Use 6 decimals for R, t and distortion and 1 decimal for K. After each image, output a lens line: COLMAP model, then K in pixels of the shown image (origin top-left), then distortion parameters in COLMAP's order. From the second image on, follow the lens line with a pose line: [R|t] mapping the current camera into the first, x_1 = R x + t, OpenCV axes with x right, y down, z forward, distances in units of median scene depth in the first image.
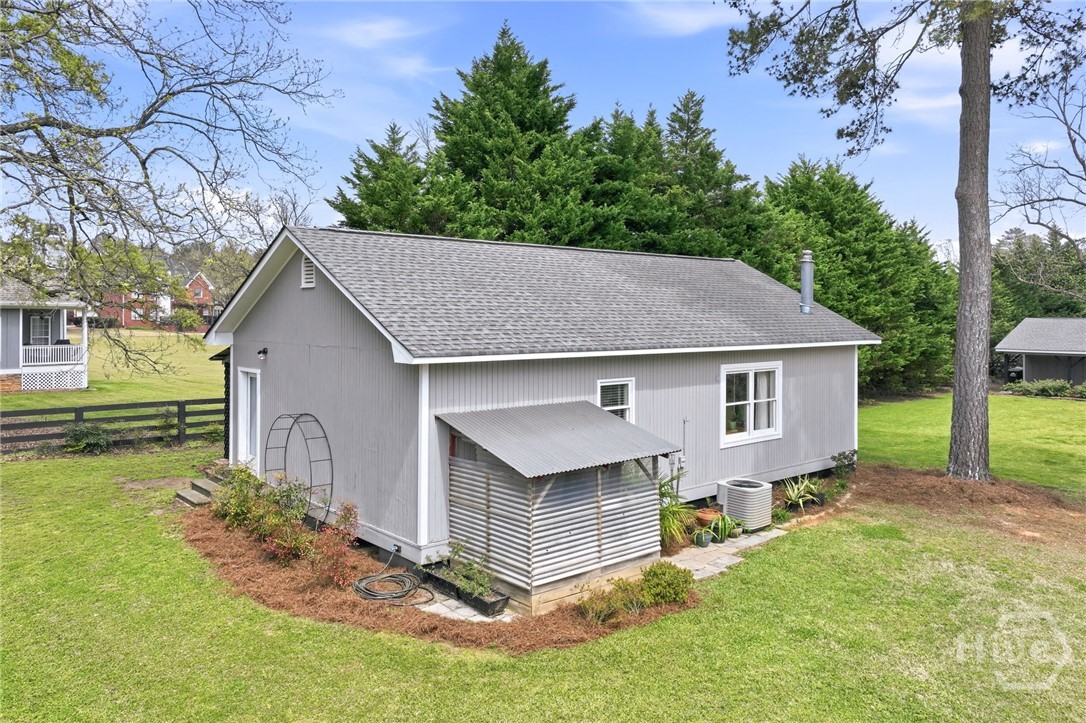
lens RADIAL K [[789.5, 0, 548.3], [0, 789.5, 306.5], [0, 0, 1]] dist [0.005067, 0.002888]
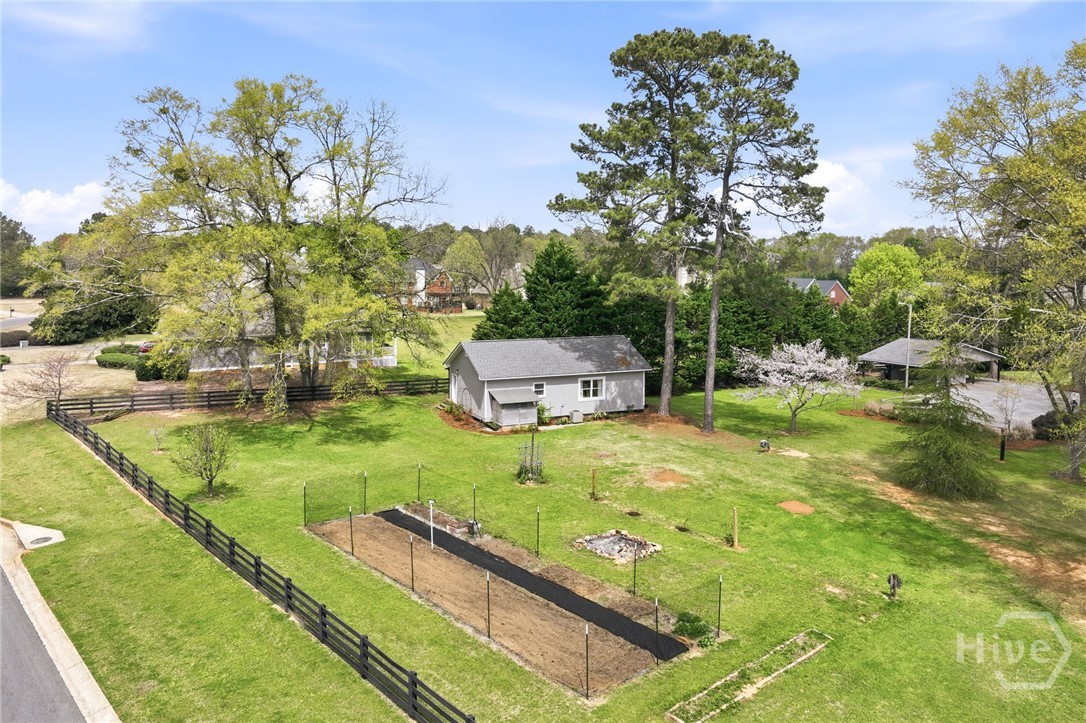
lens RADIAL K [[789.5, 0, 548.3], [0, 789.5, 306.5], [0, 0, 1]] dist [0.005067, 0.002888]
pose [[0.961470, 0.012925, -0.274607, 1.017027], [0.004070, 0.998116, 0.061228, -0.445523], [0.274881, -0.059986, 0.959605, -2.314389]]
